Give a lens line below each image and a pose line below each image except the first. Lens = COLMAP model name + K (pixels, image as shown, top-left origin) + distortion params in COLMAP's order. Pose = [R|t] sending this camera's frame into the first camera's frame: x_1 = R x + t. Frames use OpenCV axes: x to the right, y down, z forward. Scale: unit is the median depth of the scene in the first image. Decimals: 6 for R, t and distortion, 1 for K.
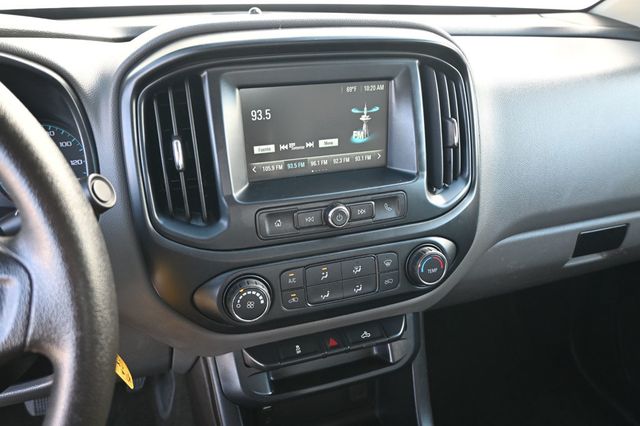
lens RADIAL K [[483.7, 0, 304.1], [0, 483.7, 218.4], [0, 0, 1]] dist [-0.003776, 0.003505]
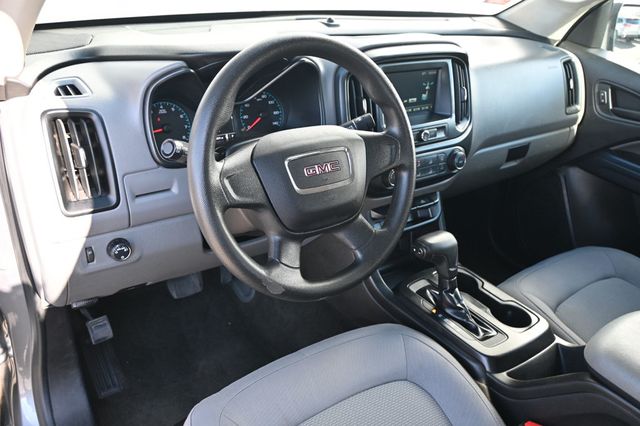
lens RADIAL K [[561.9, 0, 319.8], [0, 561.9, 211.2], [0, 0, 1]] dist [-0.013352, -0.005070]
pose [[0.950299, -0.071369, 0.303048, -1.039649], [0.059526, 0.997065, 0.048150, 0.165187], [-0.305595, -0.027717, 0.951758, -1.095241]]
